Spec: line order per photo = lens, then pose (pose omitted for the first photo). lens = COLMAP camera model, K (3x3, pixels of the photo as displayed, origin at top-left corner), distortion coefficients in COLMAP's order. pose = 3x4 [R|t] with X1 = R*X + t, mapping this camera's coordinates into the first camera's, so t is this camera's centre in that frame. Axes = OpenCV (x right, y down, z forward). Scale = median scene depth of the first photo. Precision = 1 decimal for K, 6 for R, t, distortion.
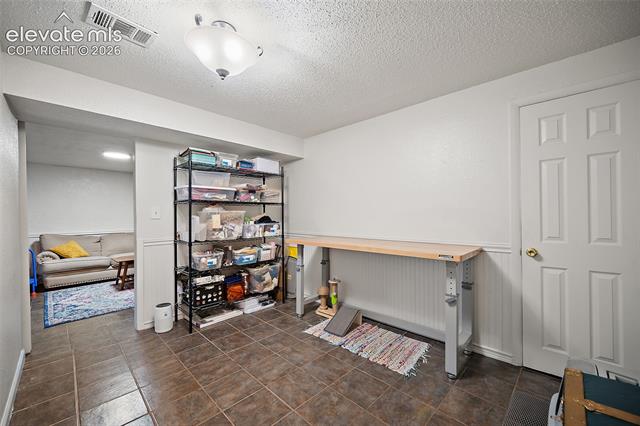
lens RADIAL K [[254.5, 0, 317.8], [0, 254.5, 210.8], [0, 0, 1]] dist [0.000194, 0.000247]
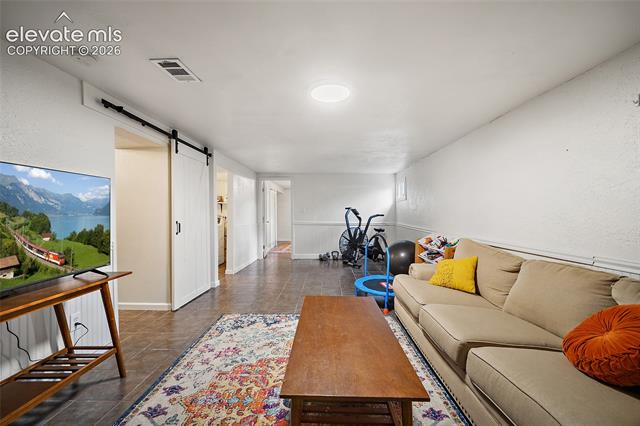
lens RADIAL K [[254.5, 0, 317.8], [0, 254.5, 210.8], [0, 0, 1]] dist [0.000194, 0.000247]
pose [[-0.737127, 0.006201, -0.675726, -0.549270], [0.017873, 0.999787, -0.010321, 0.035613], [0.675518, -0.019685, -0.737081, 1.769215]]
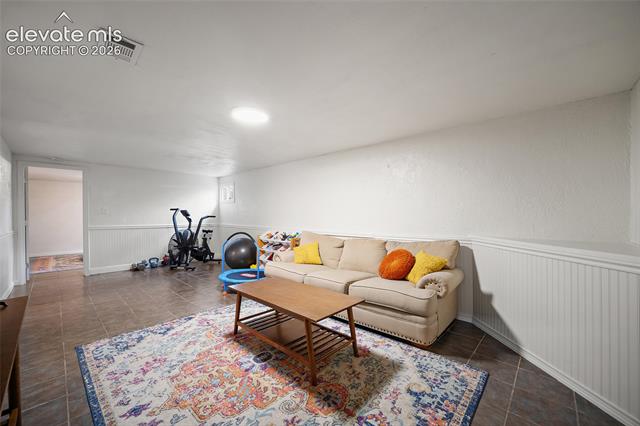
lens RADIAL K [[254.5, 0, 317.8], [0, 254.5, 210.8], [0, 0, 1]] dist [0.000194, 0.000247]
pose [[0.009214, -0.004477, -0.999948, -0.213085], [0.016036, 0.999862, -0.004329, 0.033823], [0.999829, -0.015996, 0.009284, 1.512372]]
